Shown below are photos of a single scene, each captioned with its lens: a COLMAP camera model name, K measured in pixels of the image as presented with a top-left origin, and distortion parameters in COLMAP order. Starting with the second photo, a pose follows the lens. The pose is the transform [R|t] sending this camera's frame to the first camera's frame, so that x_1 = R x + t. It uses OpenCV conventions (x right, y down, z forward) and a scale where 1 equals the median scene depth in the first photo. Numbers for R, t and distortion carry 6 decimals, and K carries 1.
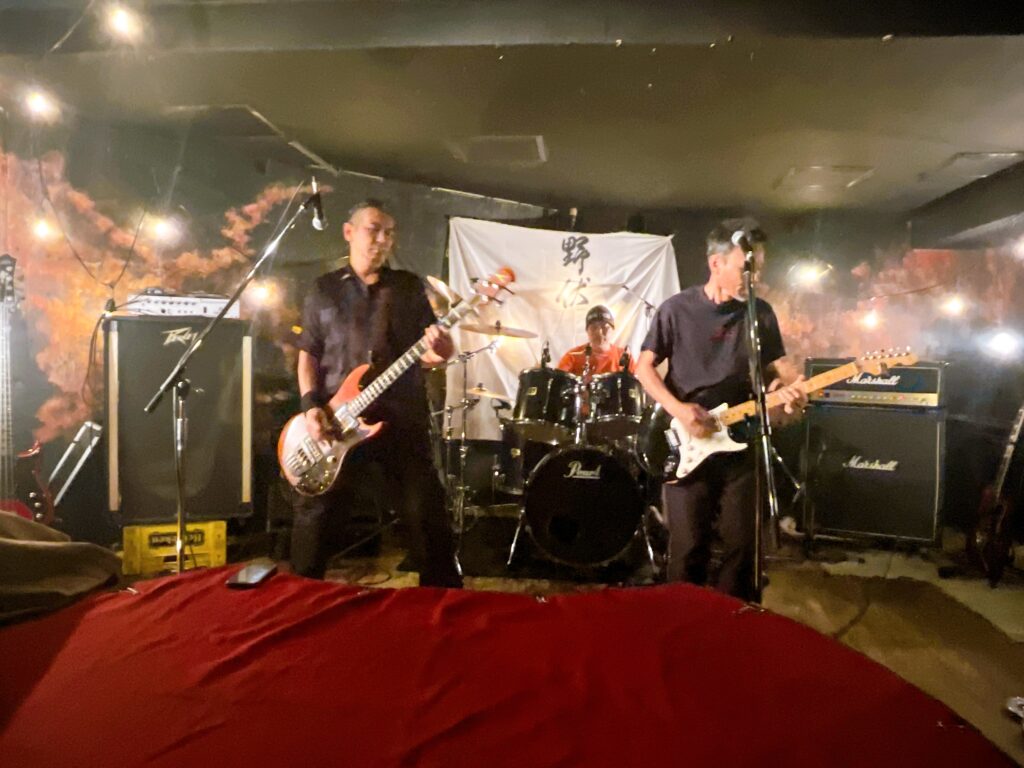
lens RADIAL K [[682.5, 0, 512.4], [0, 682.5, 382.0], [0, 0, 1]] dist [0.006249, -0.012688]
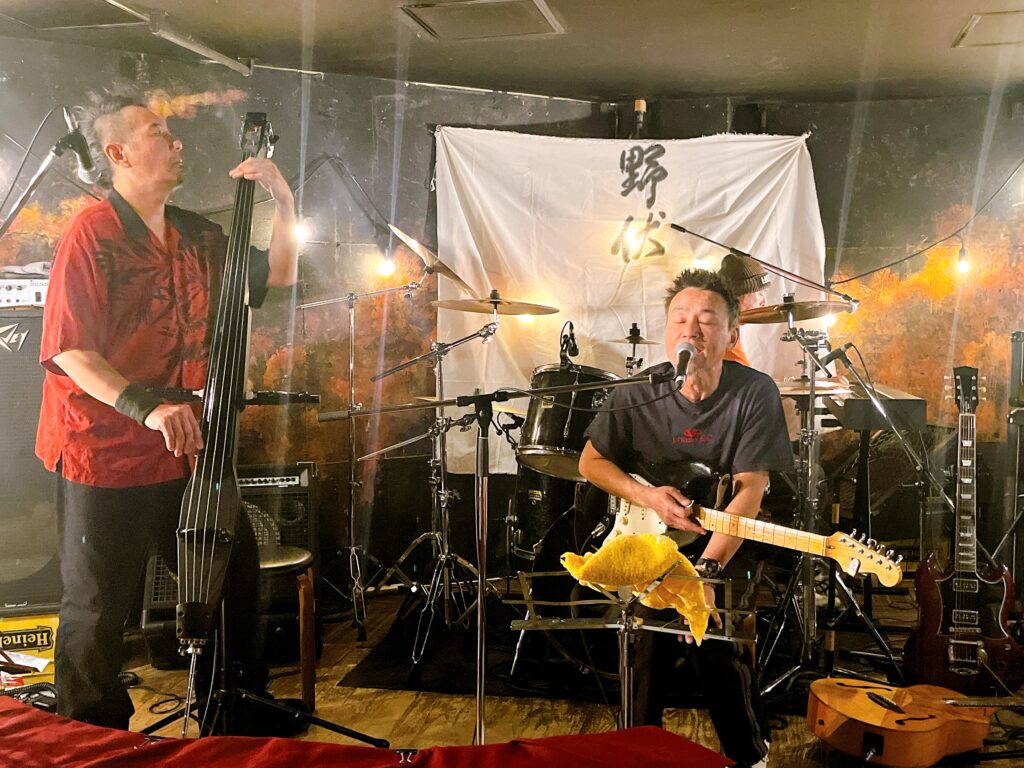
lens RADIAL K [[1083.1, 0, 532.3], [0, 1083.1, 391.4], [0, 0, 1]] dist [0.036301, 0.000000]
pose [[0.994242, -0.028613, -0.103263, 0.115747], [0.031254, 0.999222, 0.024052, -0.020760], [0.102494, -0.027141, 0.994363, -0.004472]]
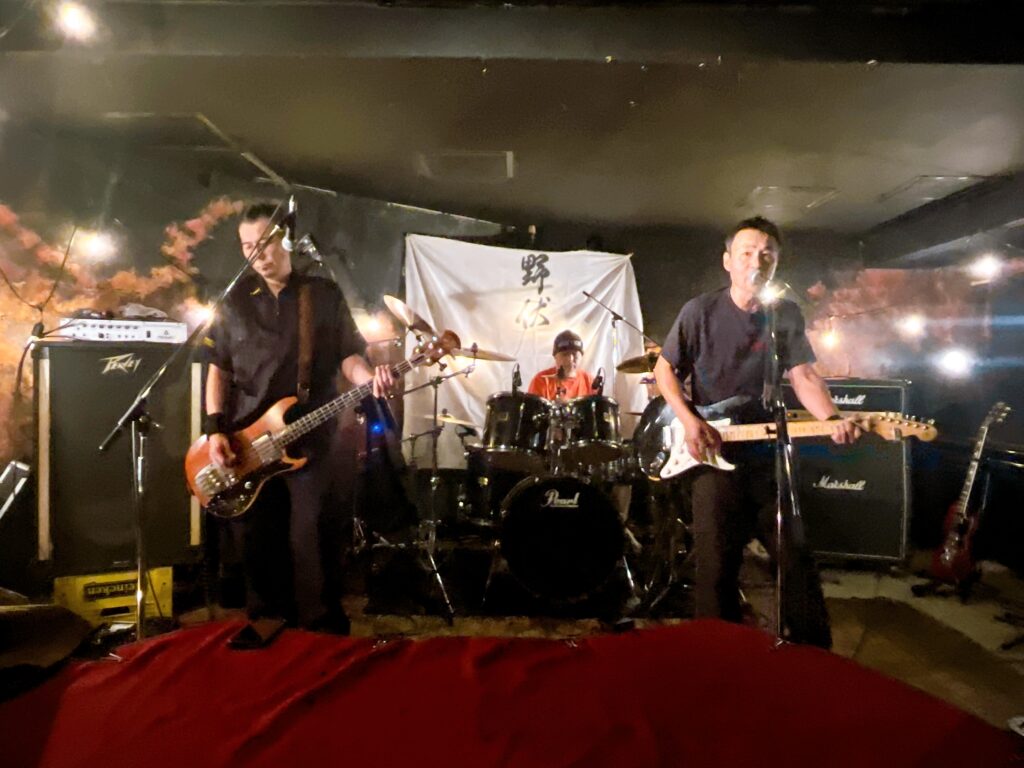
lens RADIAL K [[711.2, 0, 510.9], [0, 711.2, 382.3], [0, 0, 1]] dist [-0.004075, 0.006980]
pose [[0.995172, -0.012649, 0.097323, -0.054433], [0.015483, 0.999476, -0.028418, -0.006070], [-0.096913, 0.029788, 0.994847, 0.011148]]
